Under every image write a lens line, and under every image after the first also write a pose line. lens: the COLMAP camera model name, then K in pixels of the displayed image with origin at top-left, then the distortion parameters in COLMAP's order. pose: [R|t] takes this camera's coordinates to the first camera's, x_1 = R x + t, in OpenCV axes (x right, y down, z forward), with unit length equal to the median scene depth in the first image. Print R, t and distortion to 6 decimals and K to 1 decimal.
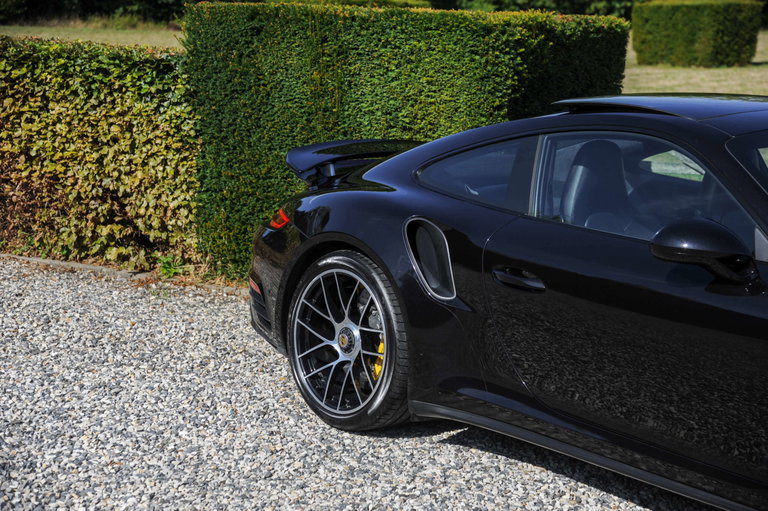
lens RADIAL K [[1380.6, 0, 384.0], [0, 1380.6, 255.5], [0, 0, 1]] dist [0.452462, 0.328737]
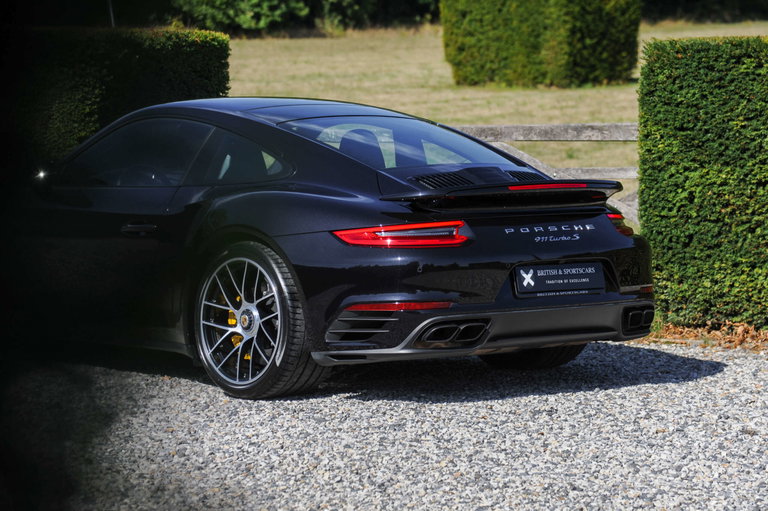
lens RADIAL K [[2774.6, 0, 416.7], [0, 2774.6, 246.9], [0, 0, 1]] dist [1.276231, -0.970050]
pose [[0.990747, -0.047757, 0.127044, 0.046452], [0.058027, 0.995231, -0.078406, 0.177046], [-0.122694, 0.085053, 0.988793, -1.160196]]
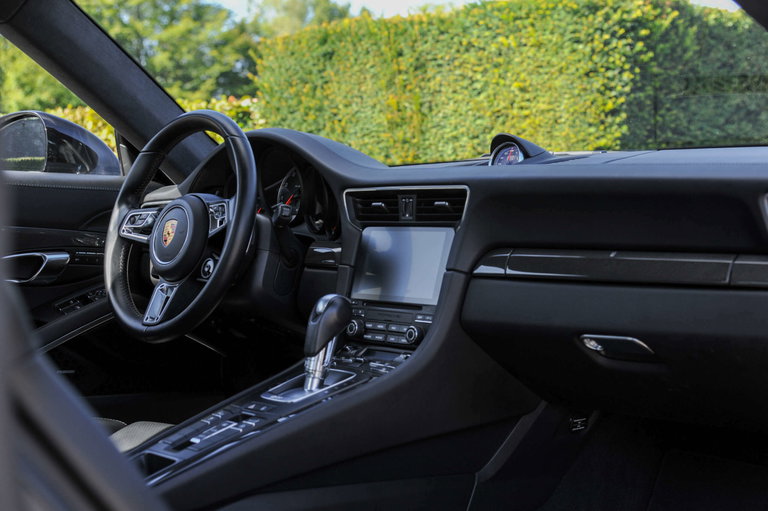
lens RADIAL K [[1136.2, 0, 397.7], [0, 1136.2, 256.6], [0, 0, 1]] dist [0.286576, -0.001720]
pose [[0.969026, -0.030932, -0.245015, 0.111102], [0.003588, 0.993784, -0.111270, 0.032786], [0.246934, 0.106944, 0.963113, 0.375702]]
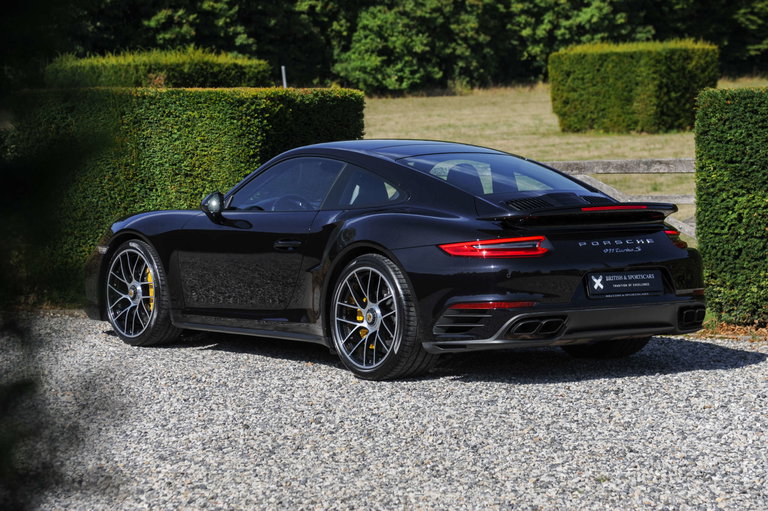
lens RADIAL K [[2296.7, 0, 382.8], [0, 2296.7, 222.7], [0, 0, 1]] dist [0.941597, 0.415934]
pose [[0.996750, -0.050997, 0.062356, 0.060417], [0.057191, 0.993144, -0.101955, 0.189217], [-0.056729, 0.105189, 0.992833, -1.205327]]
